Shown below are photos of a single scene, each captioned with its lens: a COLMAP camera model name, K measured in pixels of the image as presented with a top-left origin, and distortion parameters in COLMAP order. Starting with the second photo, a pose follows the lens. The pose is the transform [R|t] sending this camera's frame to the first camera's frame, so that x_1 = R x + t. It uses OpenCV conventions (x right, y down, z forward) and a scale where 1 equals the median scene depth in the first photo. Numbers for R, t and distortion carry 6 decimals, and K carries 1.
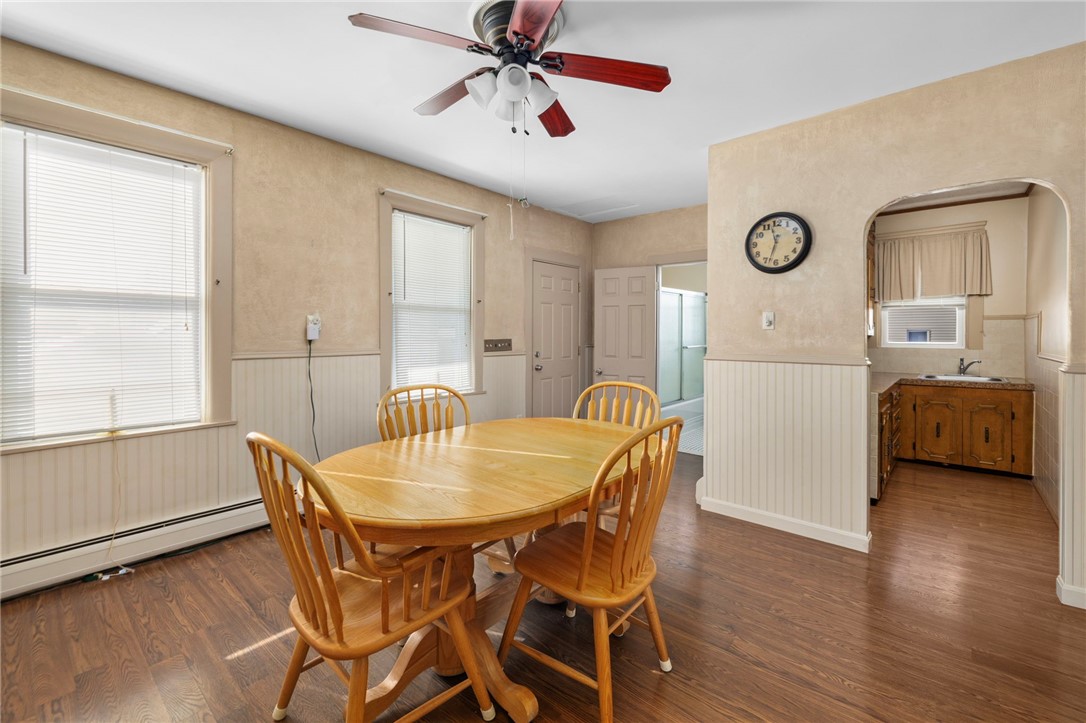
lens RADIAL K [[459.9, 0, 542.5], [0, 459.9, 331.7], [0, 0, 1]] dist [0.002012, 0.000251]
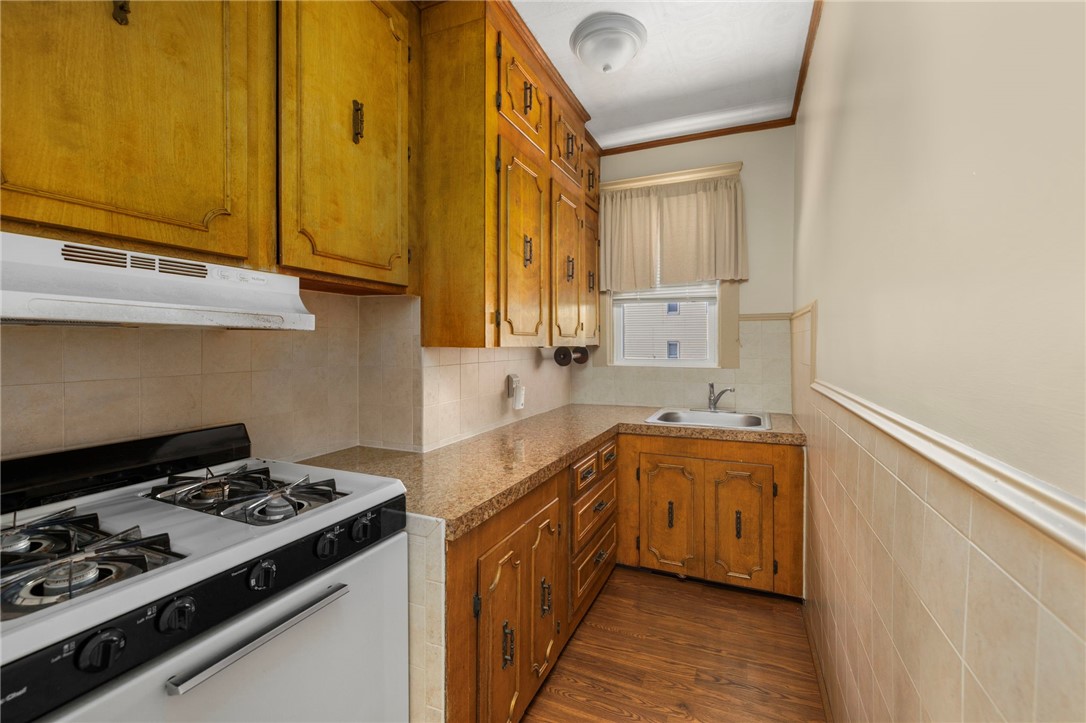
lens RADIAL K [[461.4, 0, 541.5], [0, 461.4, 345.2], [0, 0, 1]] dist [0.003220, 0.000344]
pose [[0.951716, -0.002284, 0.306973, 0.535967], [0.002528, 0.999997, -0.000396, 0.006684], [-0.306971, 0.001153, 0.951718, 0.512442]]
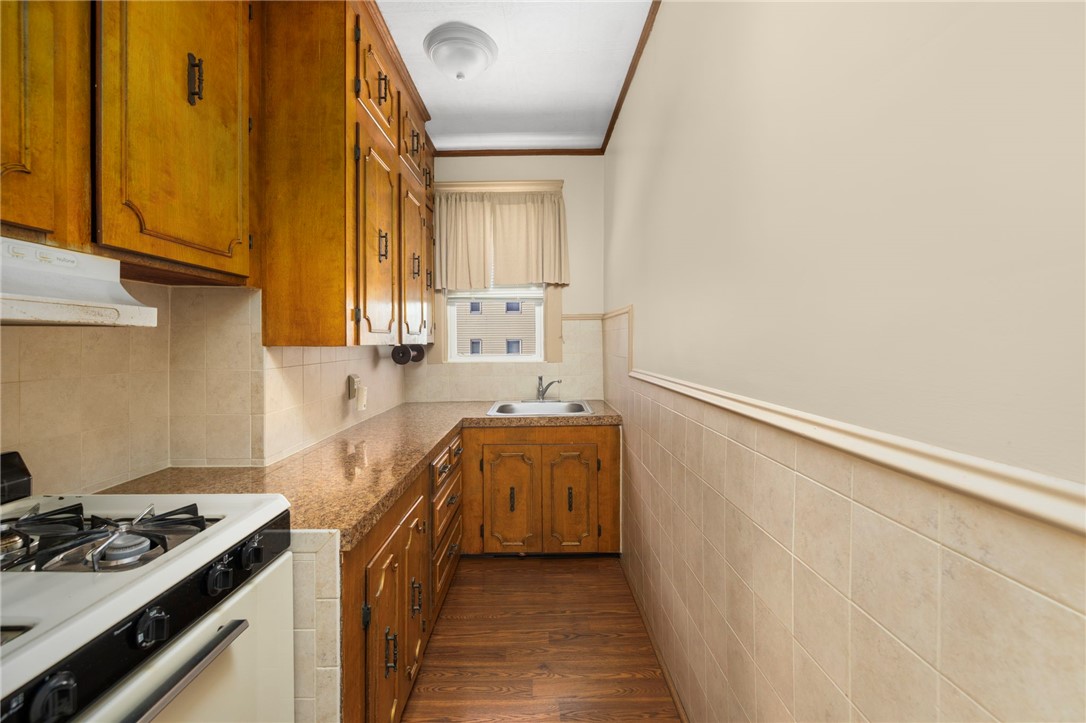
lens RADIAL K [[455.9, 0, 531.9], [0, 455.9, 340.2], [0, 0, 1]] dist [0.002069, 0.000236]
pose [[0.756301, -0.006611, 0.654190, 0.486958], [0.012227, 0.999917, -0.004031, 0.007014], [-0.654109, 0.011047, 0.756319, 0.526967]]
